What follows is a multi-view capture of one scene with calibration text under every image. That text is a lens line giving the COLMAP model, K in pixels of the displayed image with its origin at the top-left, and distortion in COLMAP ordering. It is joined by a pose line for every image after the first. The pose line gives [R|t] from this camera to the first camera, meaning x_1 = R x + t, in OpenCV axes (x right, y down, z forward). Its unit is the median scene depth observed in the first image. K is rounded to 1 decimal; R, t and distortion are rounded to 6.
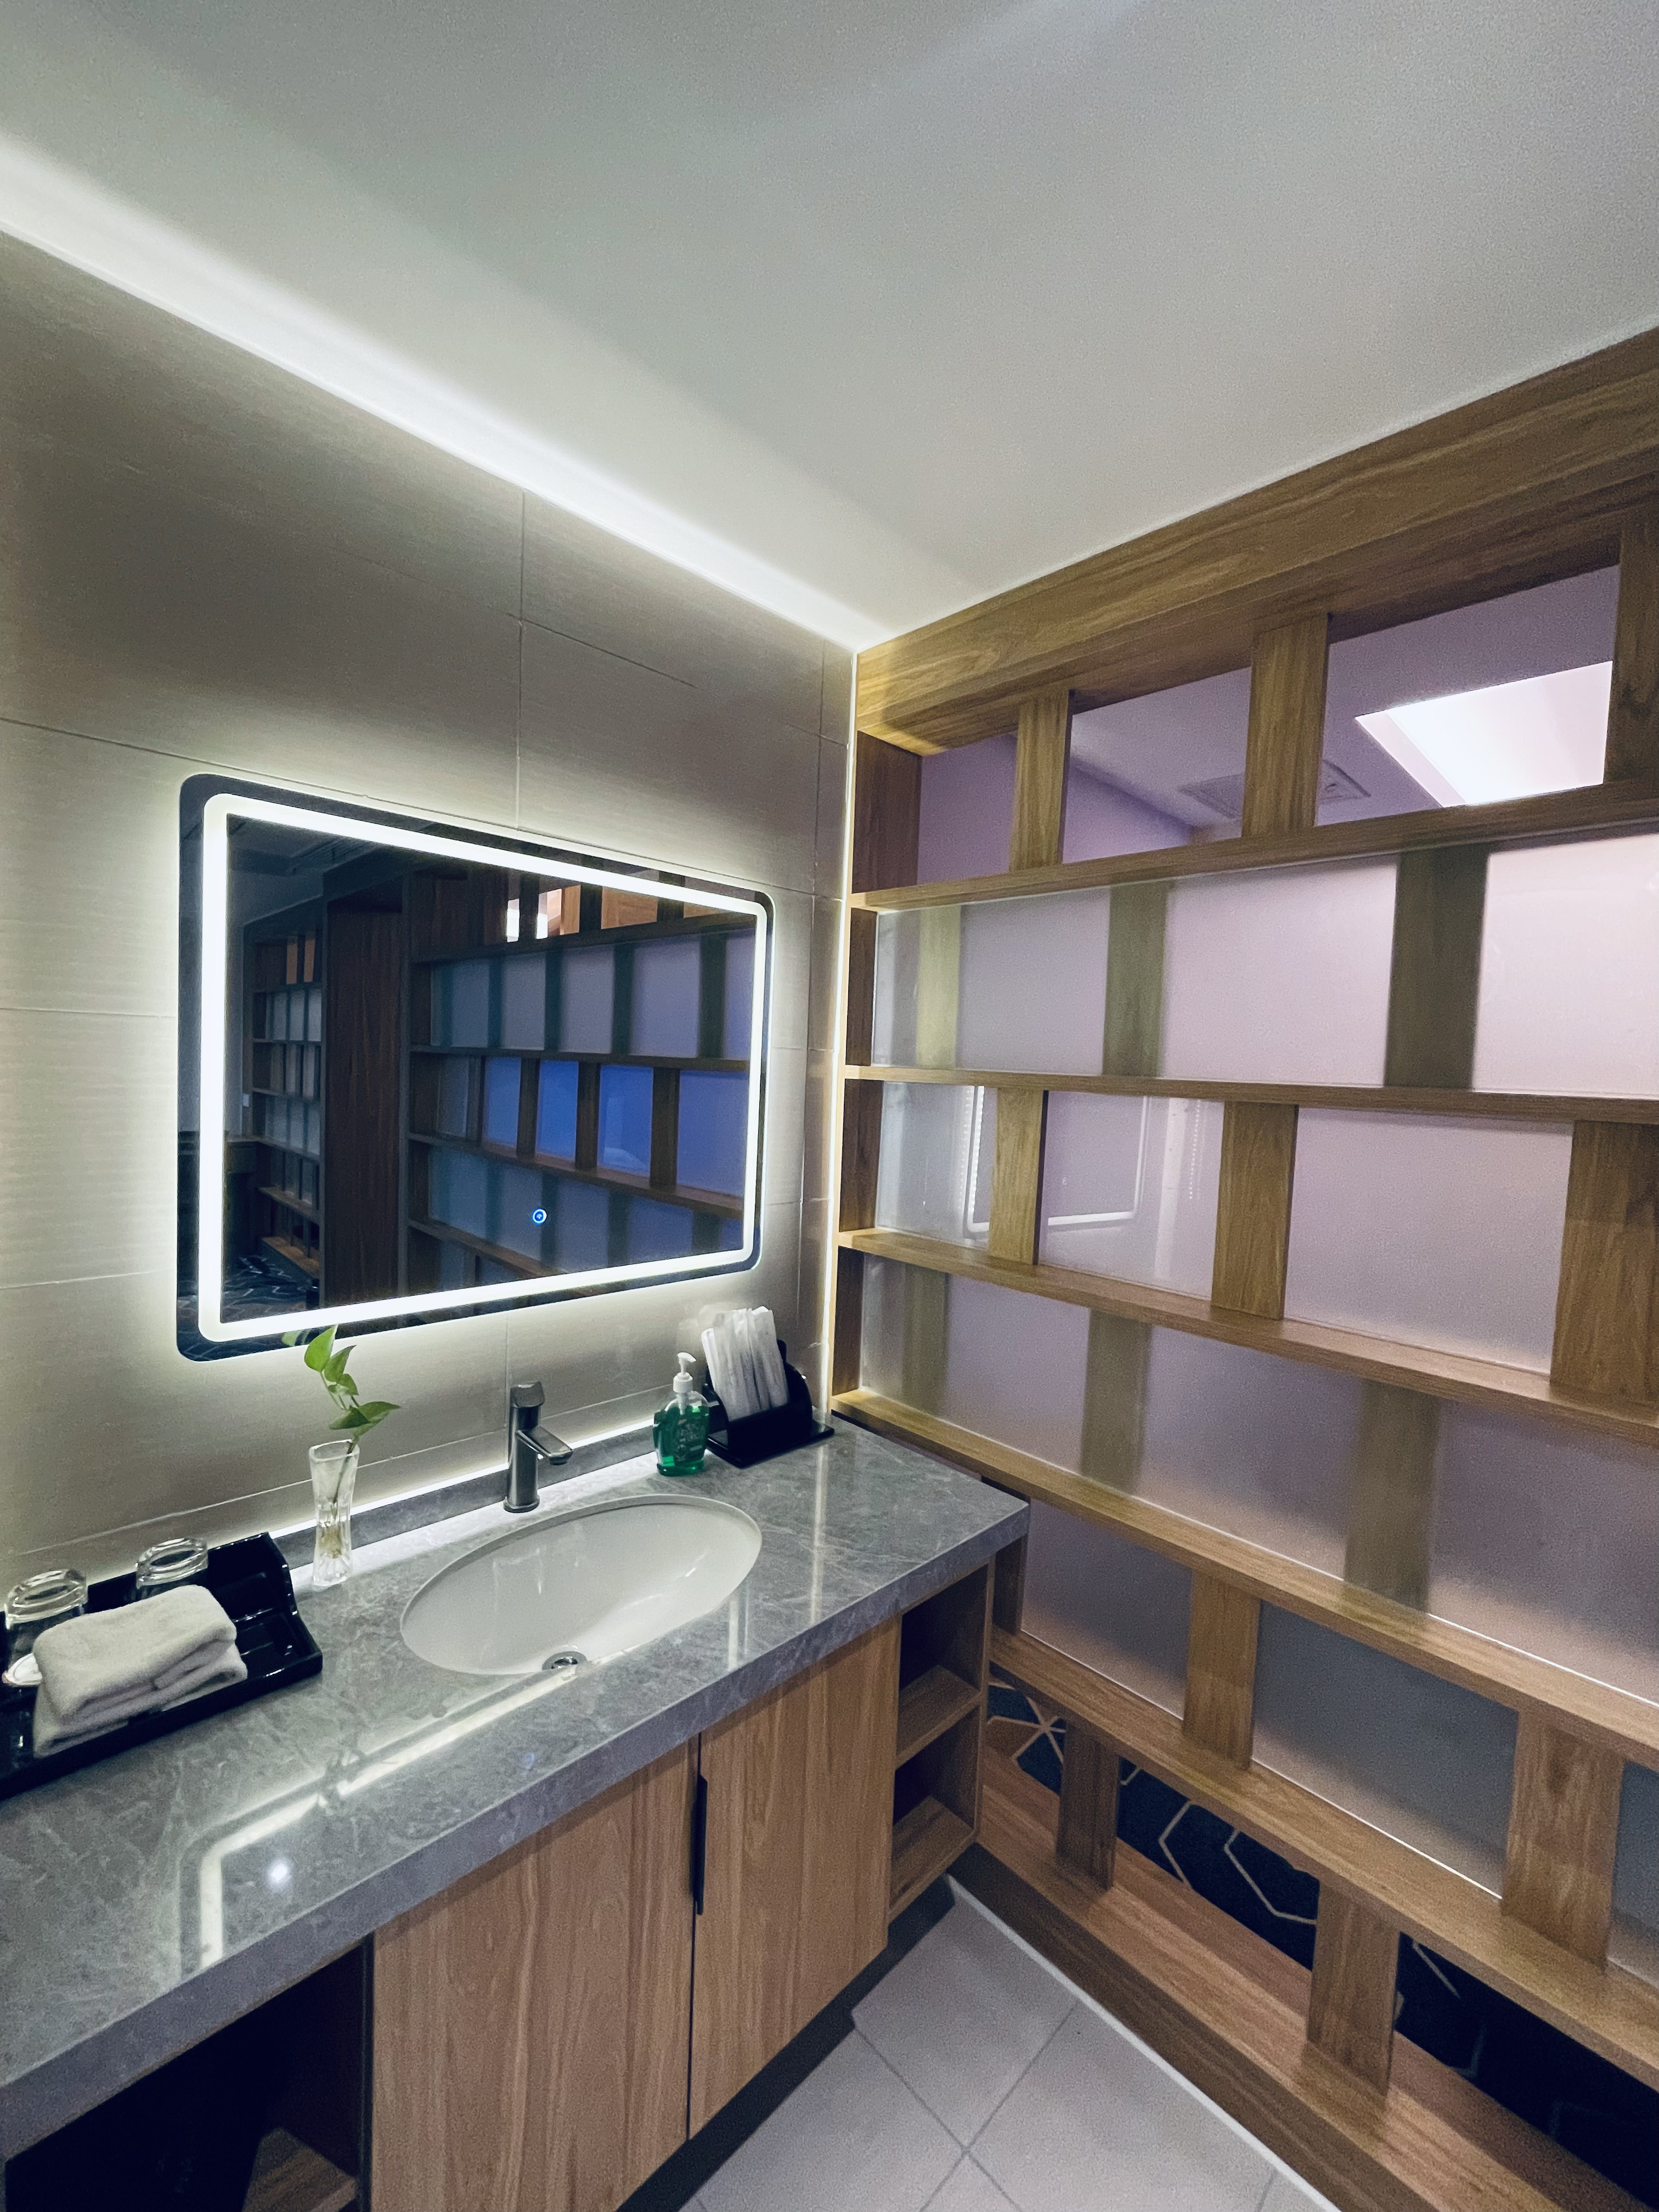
lens RADIAL K [[895.4, 0, 820.2], [0, 895.4, 1107.5], [0, 0, 1]] dist [-0.003331, 0.000727]
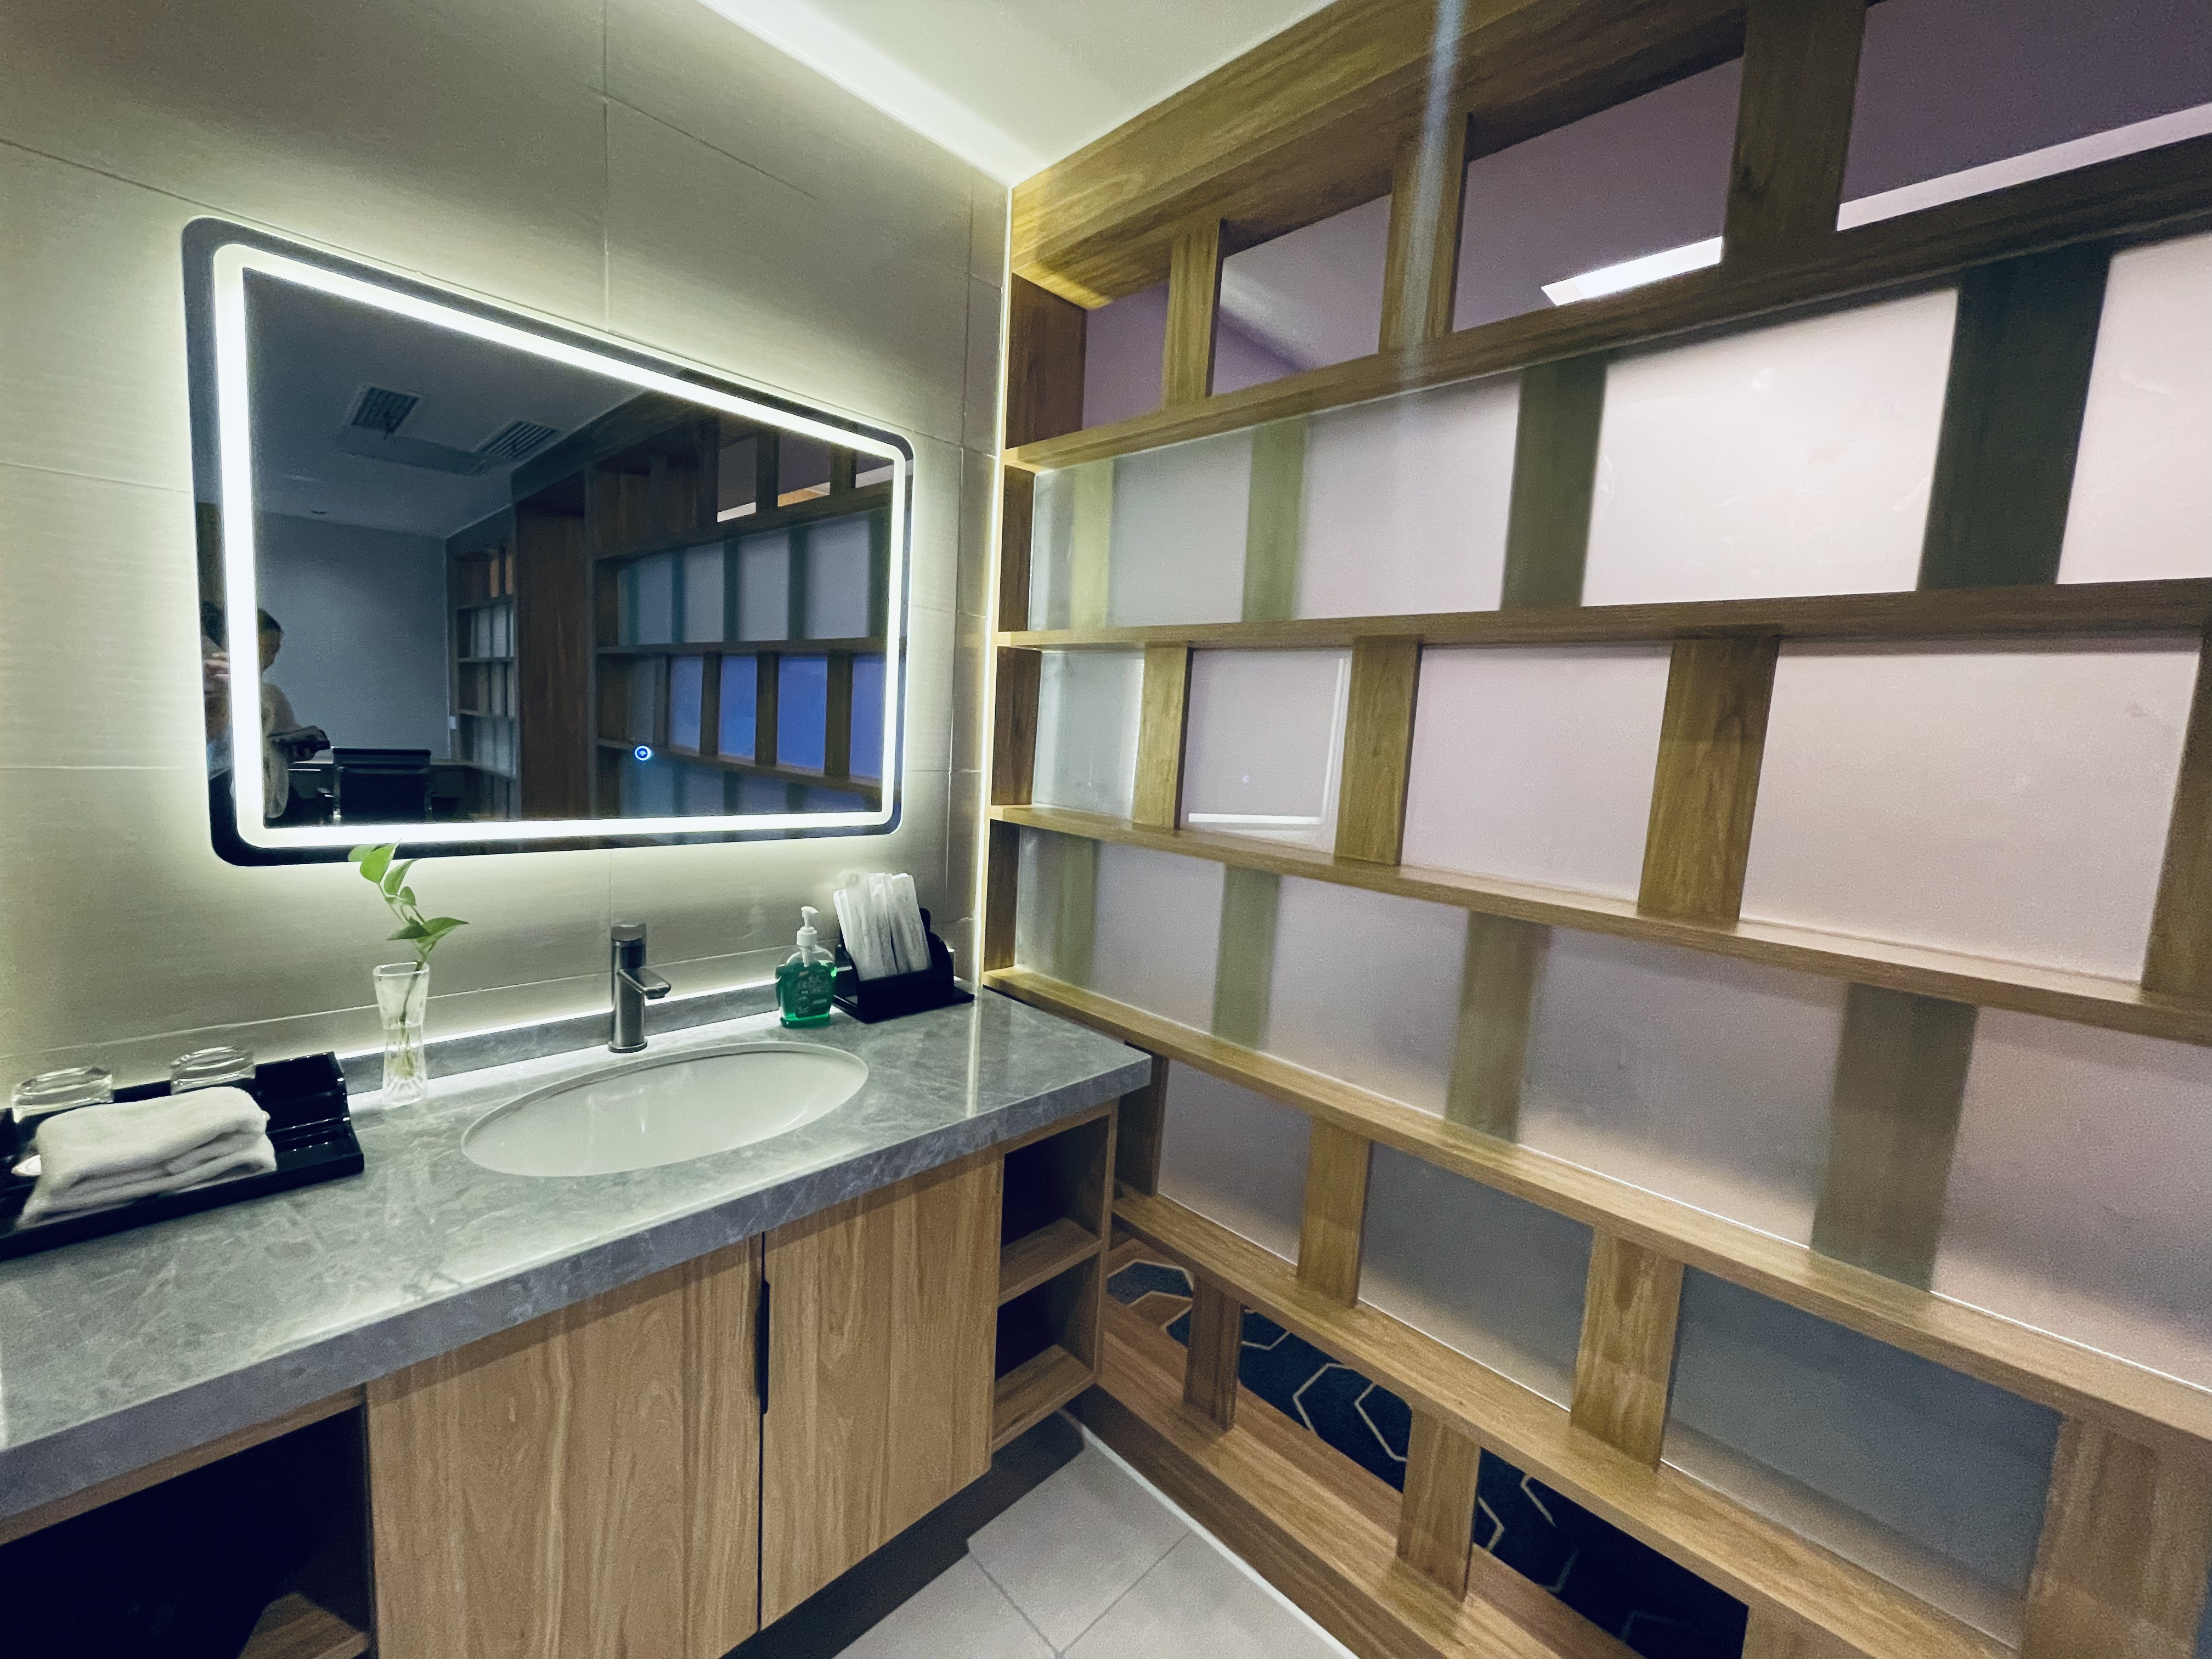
lens RADIAL K [[895.4, 0, 1117.6], [0, 895.4, 836.0], [0, 0, 1]] dist [-0.003331, 0.000727]
pose [[0.999512, 0.014419, 0.027709, 0.171645], [-0.016044, 0.998107, 0.059364, 0.146236], [-0.026801, -0.059779, 0.997852, 0.021733]]
